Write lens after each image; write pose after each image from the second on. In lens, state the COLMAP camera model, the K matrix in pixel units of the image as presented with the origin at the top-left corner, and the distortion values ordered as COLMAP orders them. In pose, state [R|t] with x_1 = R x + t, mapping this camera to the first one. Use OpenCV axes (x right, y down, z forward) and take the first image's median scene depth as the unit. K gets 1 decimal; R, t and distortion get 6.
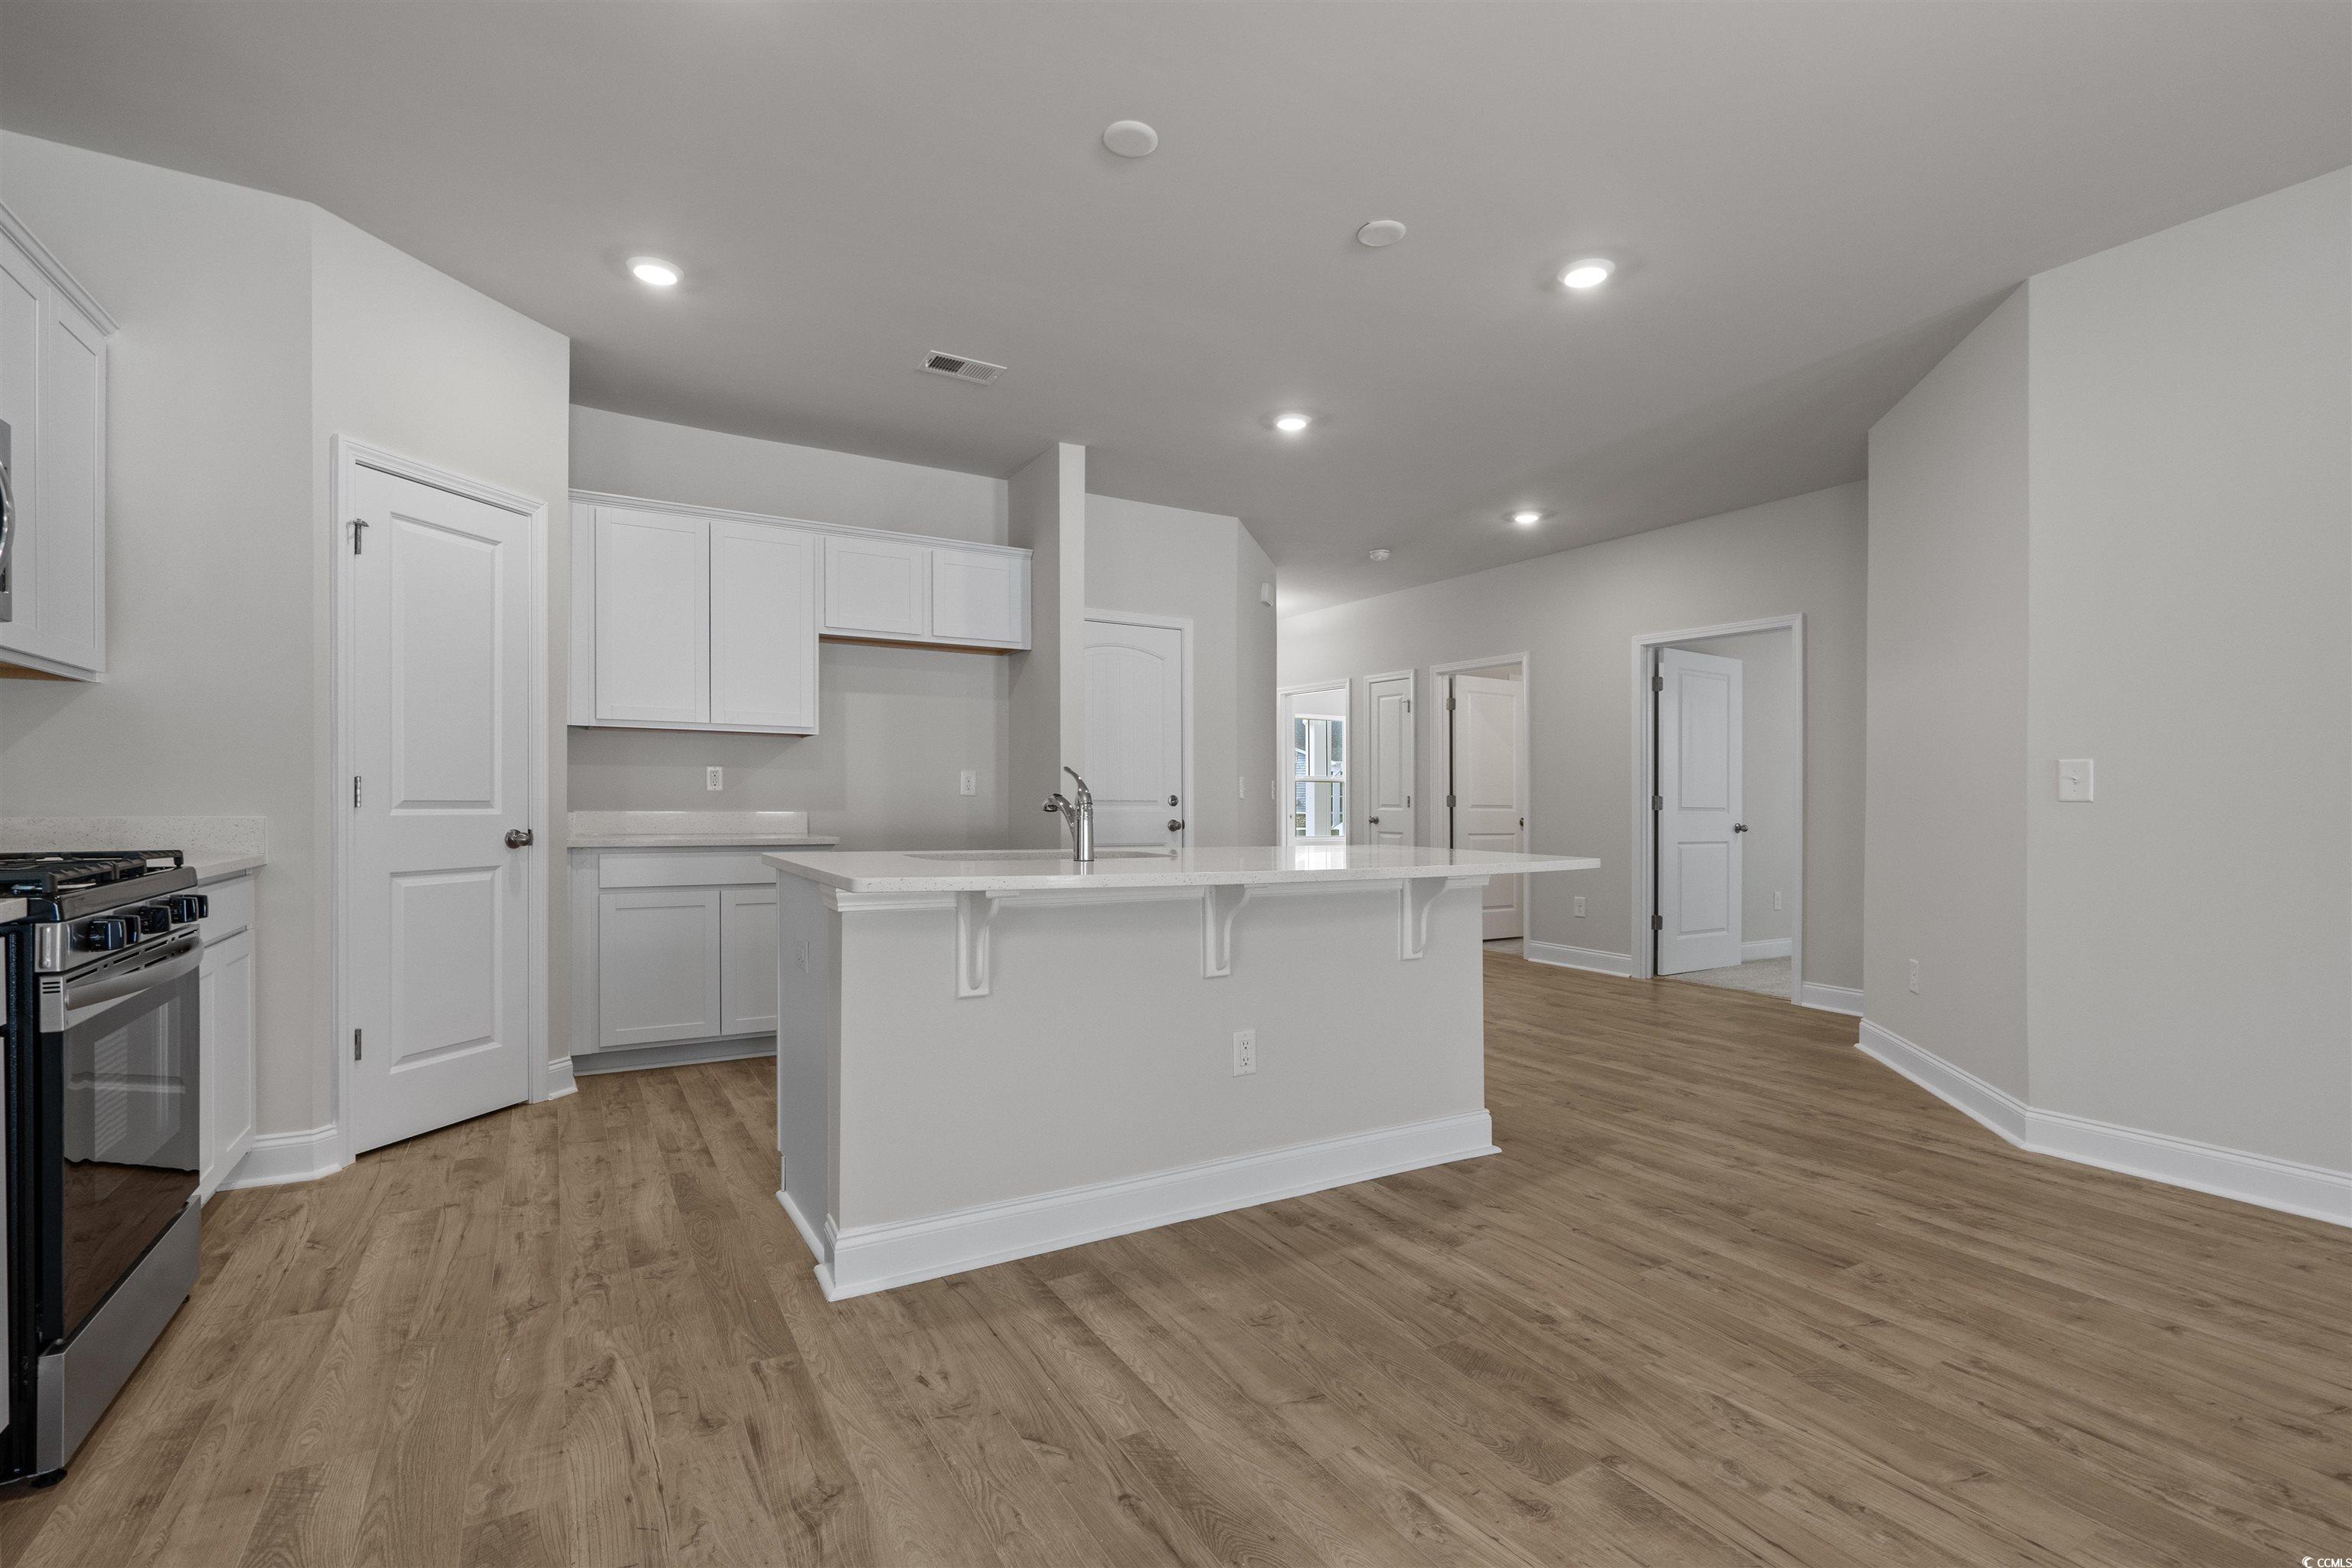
lens RADIAL K [[1059.3, 0, 1166.7], [0, 1059.3, 798.2], [0, 0, 1]] dist [-0.000308, -0.000084]
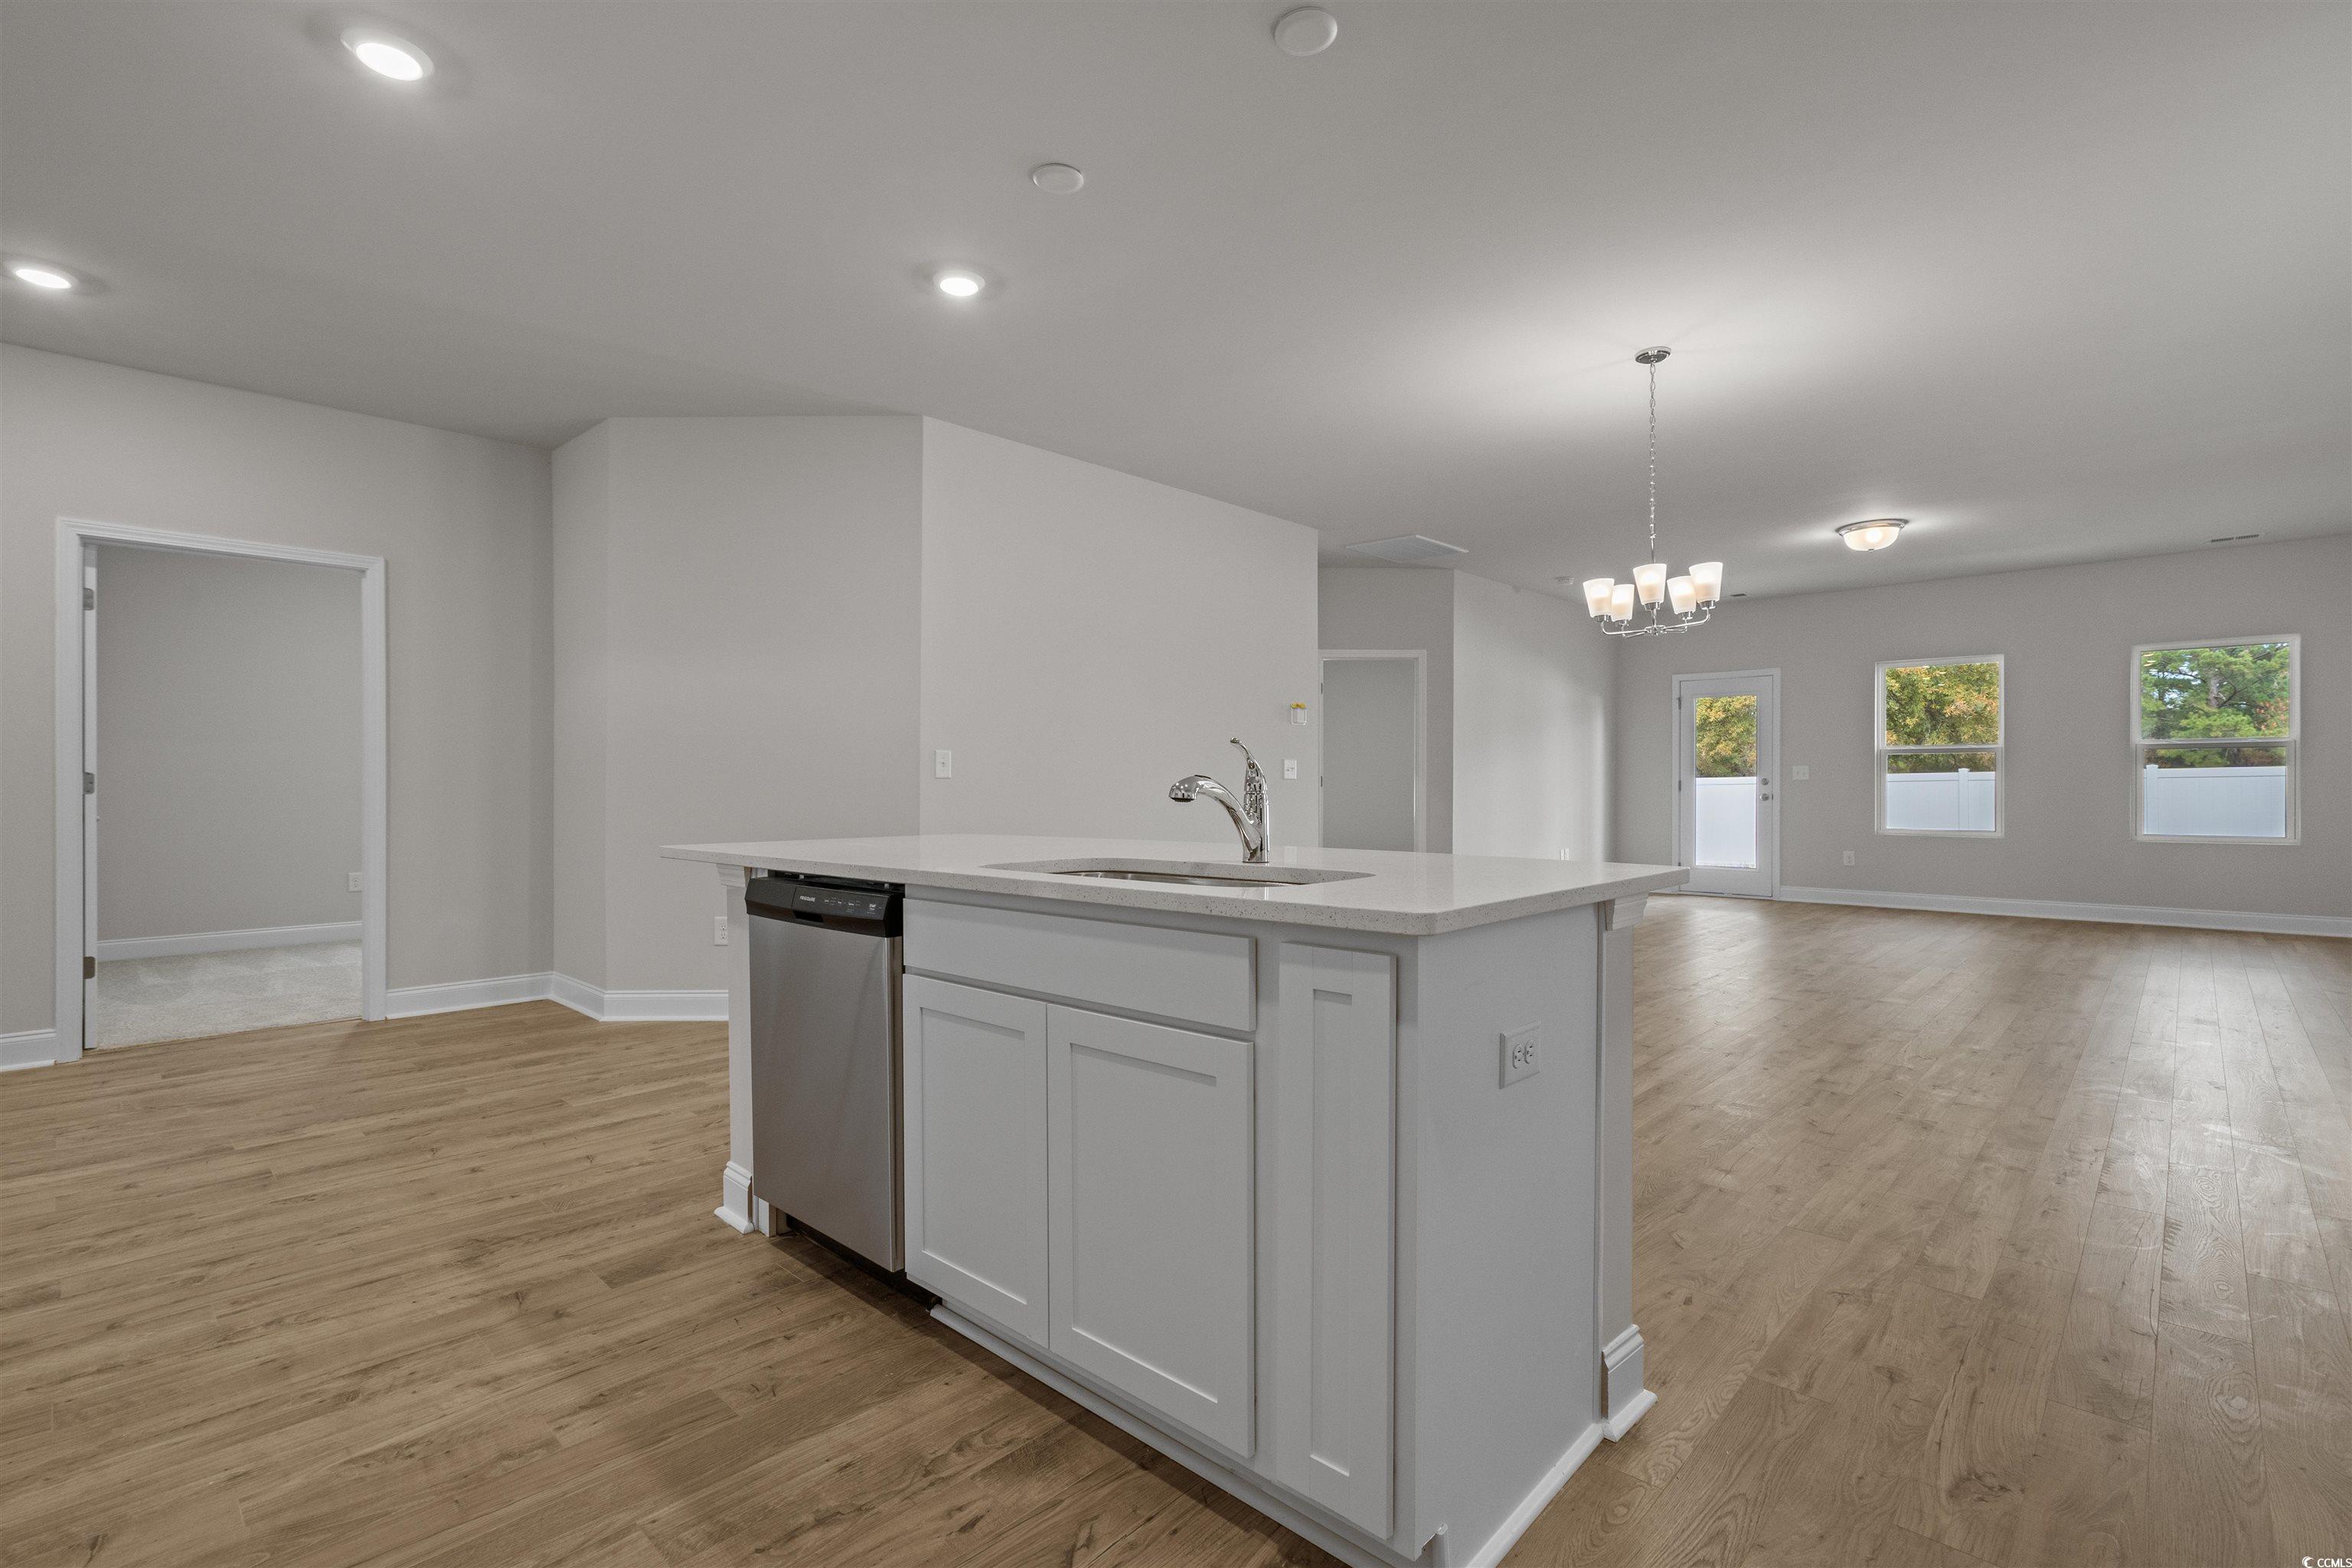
lens RADIAL K [[1066.0, 0, 1172.9], [0, 1066.0, 786.5], [0, 0, 1]] dist [-0.003553, -0.000162]
pose [[-0.275579, -0.011728, 0.961207, -0.700083], [-0.001272, 0.999929, 0.011836, -0.003894], [-0.961278, 0.002039, -0.275574, 1.110889]]
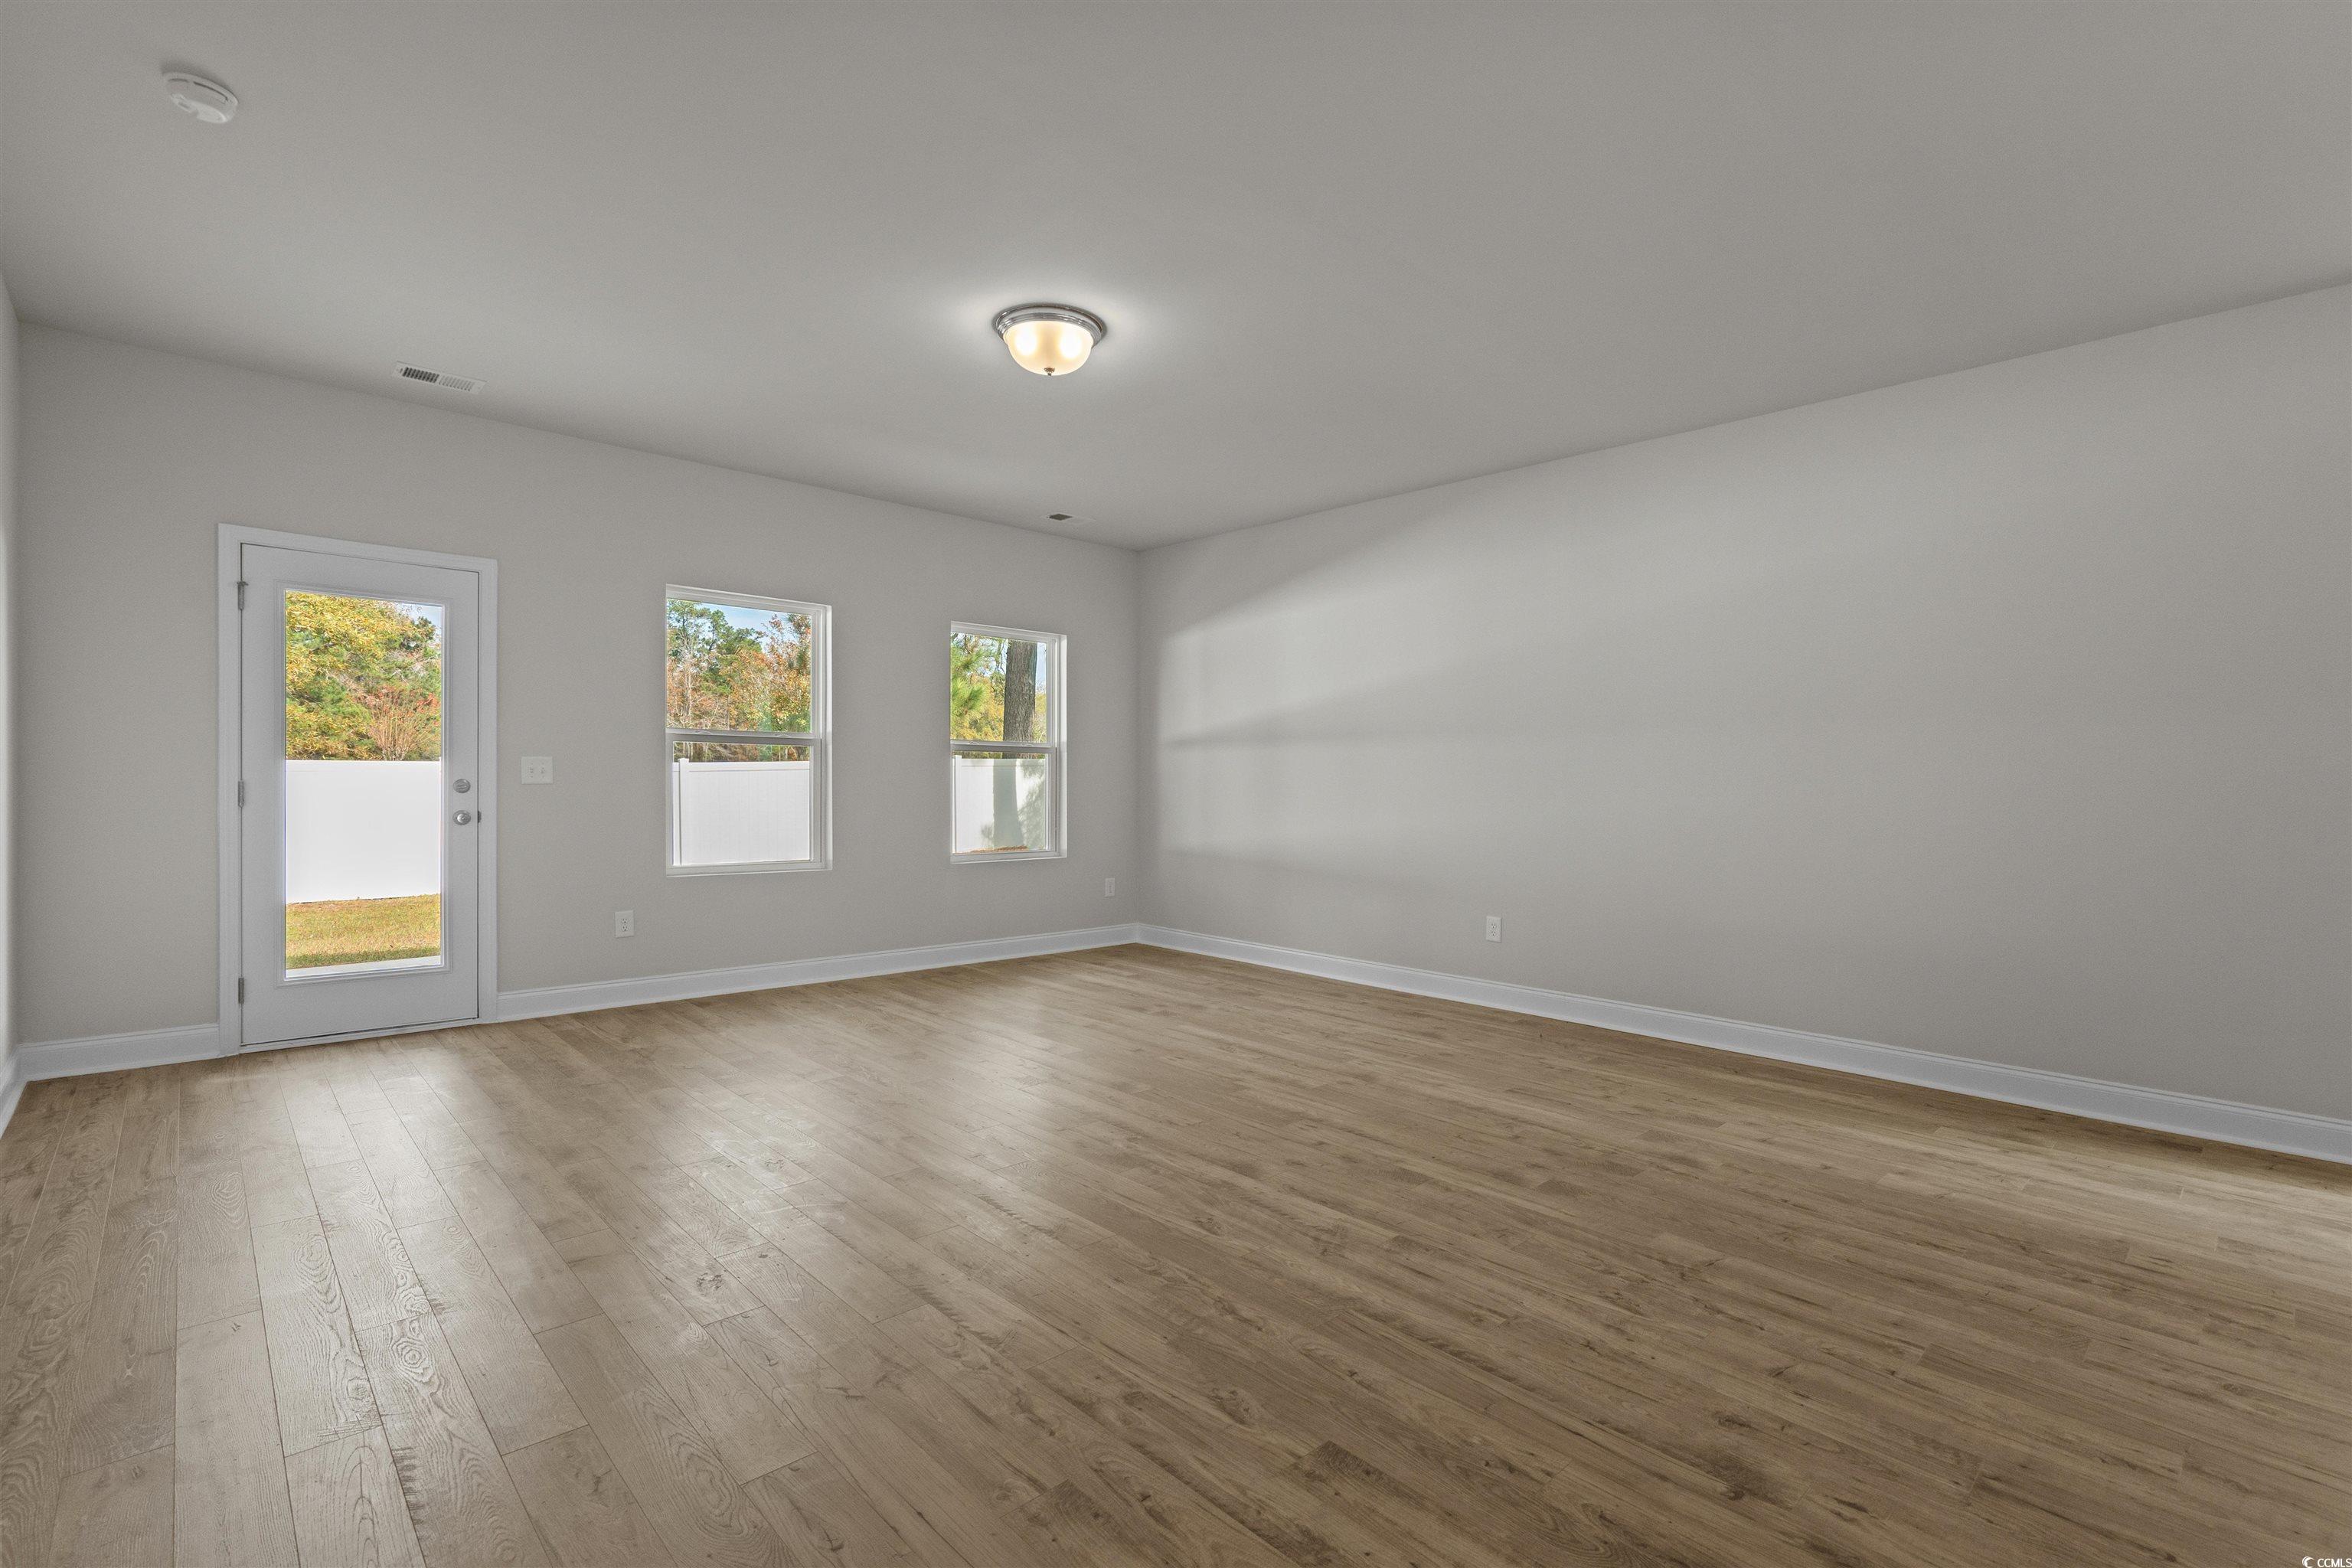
lens RADIAL K [[1059.3, 0, 1166.7], [0, 1059.3, 798.2], [0, 0, 1]] dist [-0.000308, -0.000084]
pose [[-0.974870, -0.018821, -0.221980, 1.110105], [-0.022745, 0.999627, 0.015132, -0.011338], [0.221612, 0.019800, -0.974934, 0.320482]]
